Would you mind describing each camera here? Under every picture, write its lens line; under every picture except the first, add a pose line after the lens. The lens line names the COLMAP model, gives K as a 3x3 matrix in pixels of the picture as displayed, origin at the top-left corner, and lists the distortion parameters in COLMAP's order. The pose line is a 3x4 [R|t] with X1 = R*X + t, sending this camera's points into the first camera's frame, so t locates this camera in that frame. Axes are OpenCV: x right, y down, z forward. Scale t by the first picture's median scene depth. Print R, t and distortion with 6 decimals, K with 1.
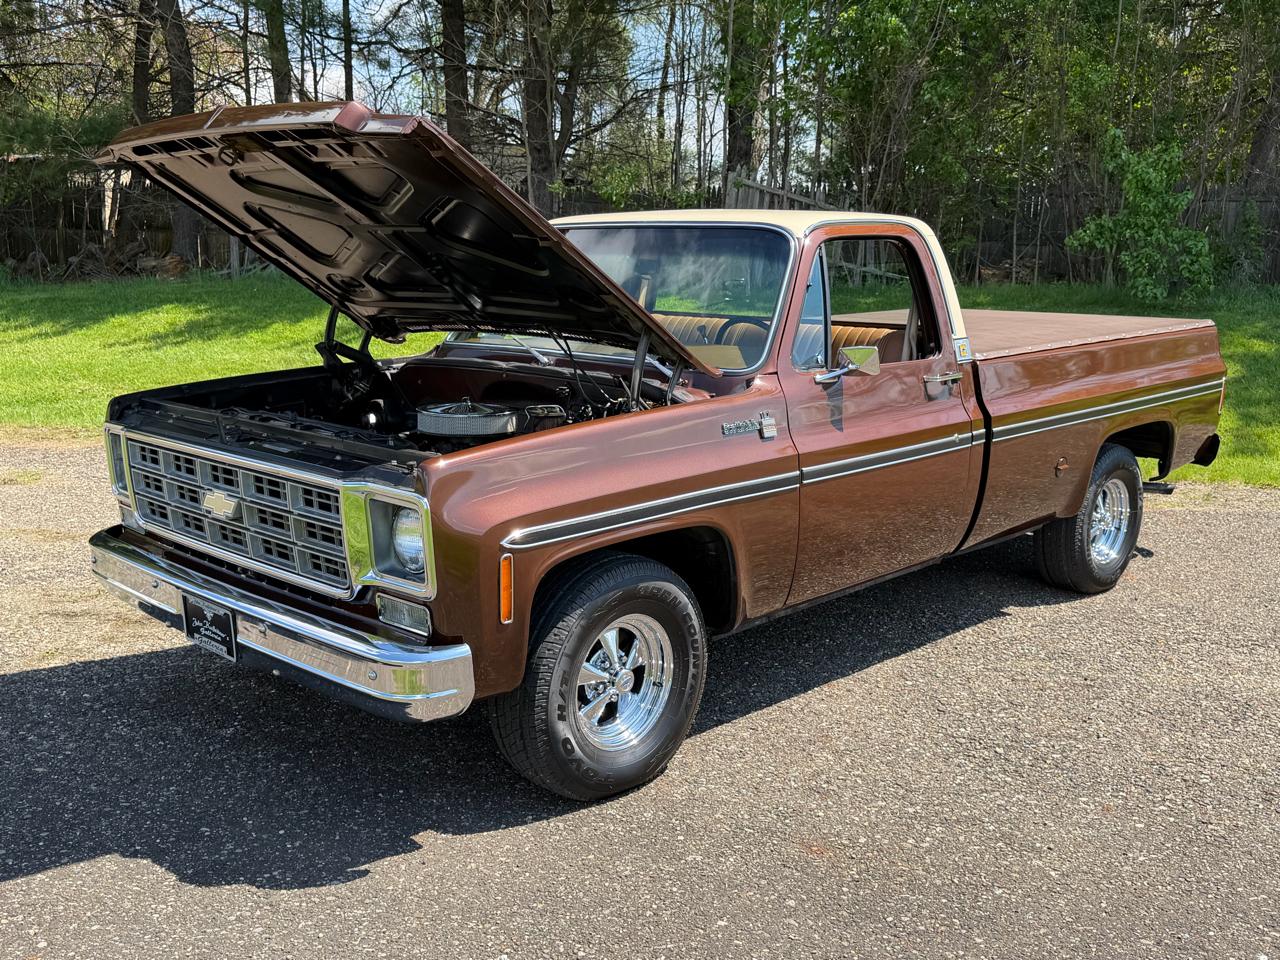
lens RADIAL K [[1225.9, 0, 640.5], [0, 1225.9, 482.2], [0, 0, 1]] dist [0.156703, -0.332682]
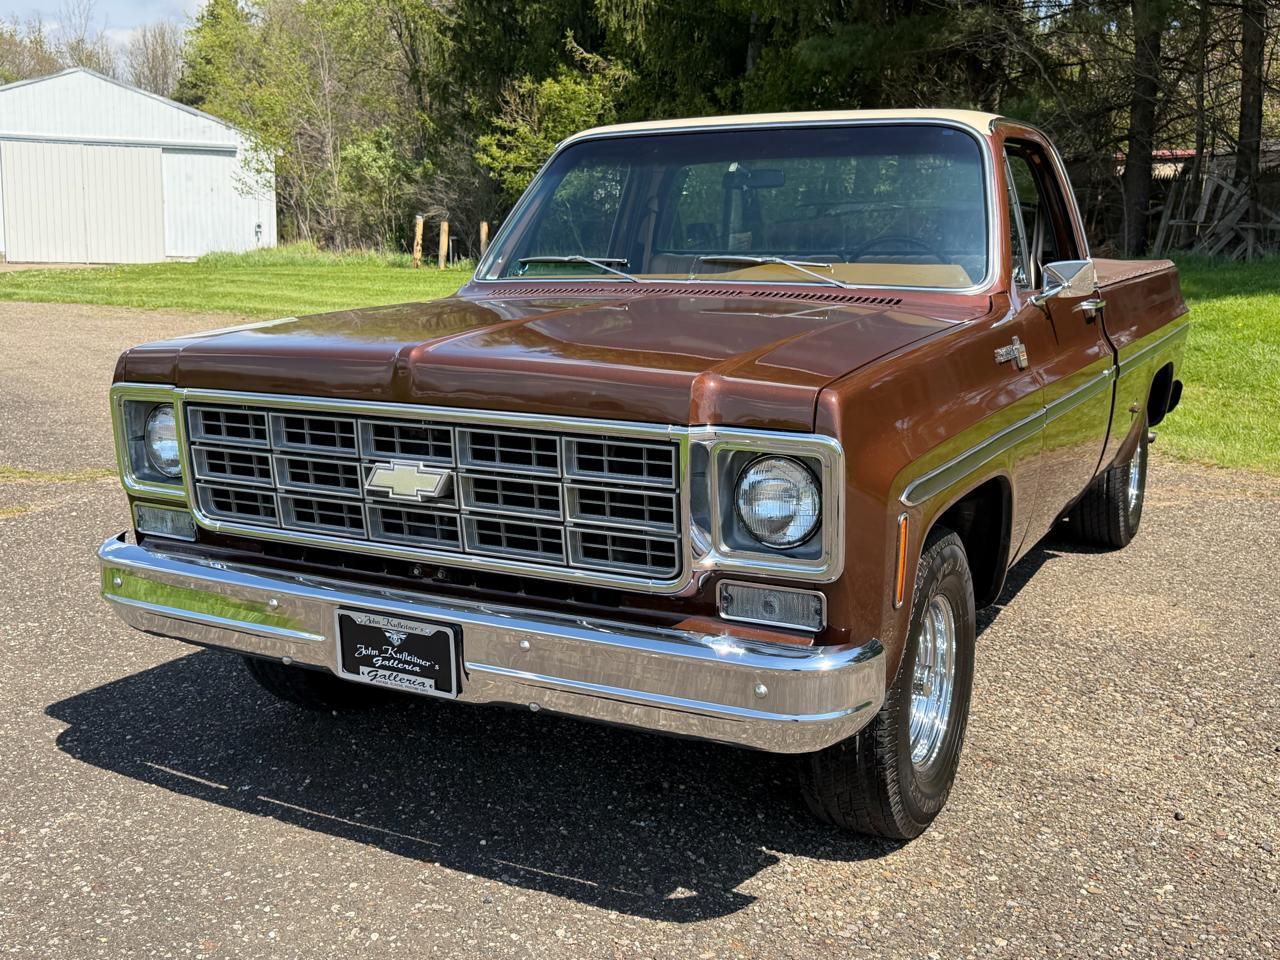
lens RADIAL K [[1295.7, 0, 639.3], [0, 1295.7, 479.9], [0, 0, 1]] dist [0.161687, -0.354072]
pose [[0.958936, -0.055692, 0.278100, -0.404199], [0.057103, 0.998364, 0.003032, 0.022294], [-0.277814, 0.012973, 0.960547, 0.239380]]
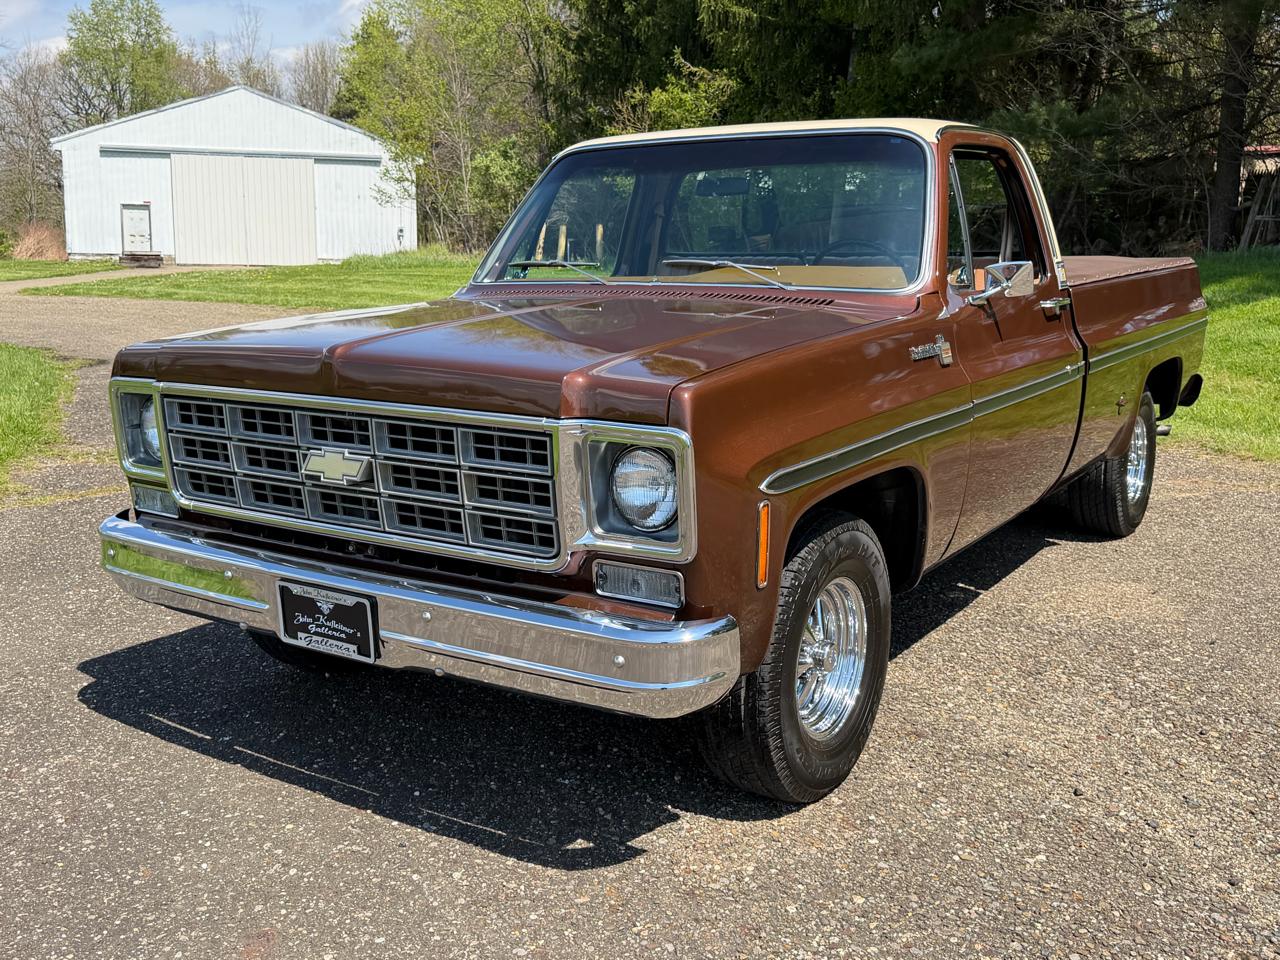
lens RADIAL K [[1225.9, 0, 640.5], [0, 1225.9, 482.2], [0, 0, 1]] dist [0.156703, -0.332682]
pose [[0.982054, -0.049372, 0.182021, -0.281671], [0.048301, 0.998780, 0.010315, 0.028528], [-0.182308, -0.001338, 0.983241, 0.186318]]
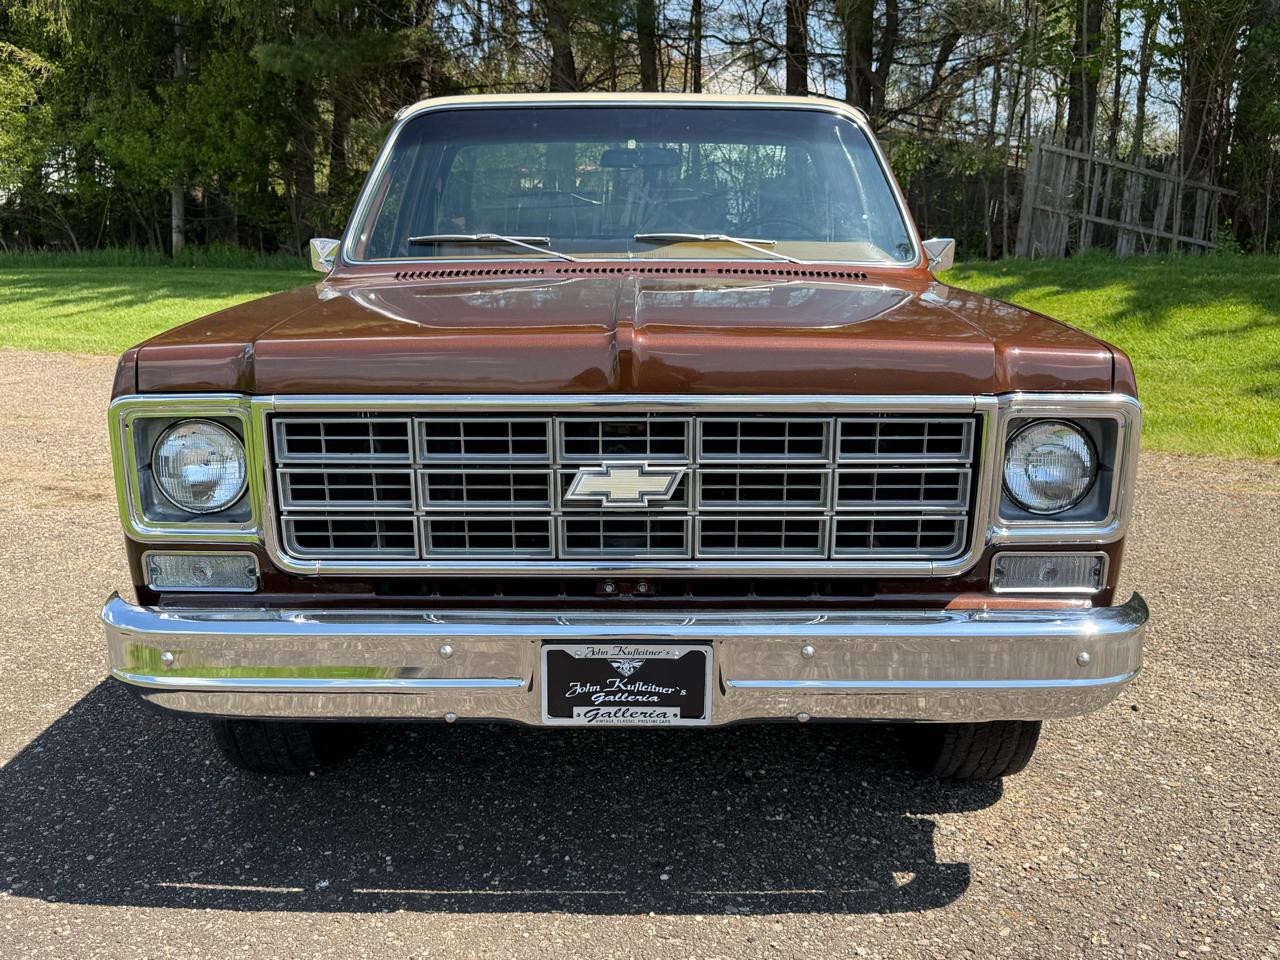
lens RADIAL K [[1178.6, 0, 636.9], [0, 1178.6, 482.4], [0, 0, 1]] dist [0.116637, -0.196519]
pose [[0.714966, -0.147330, 0.683460, -0.706865], [0.134647, 0.988261, 0.072181, -0.023198], [-0.686071, 0.040419, 0.726411, 0.555688]]
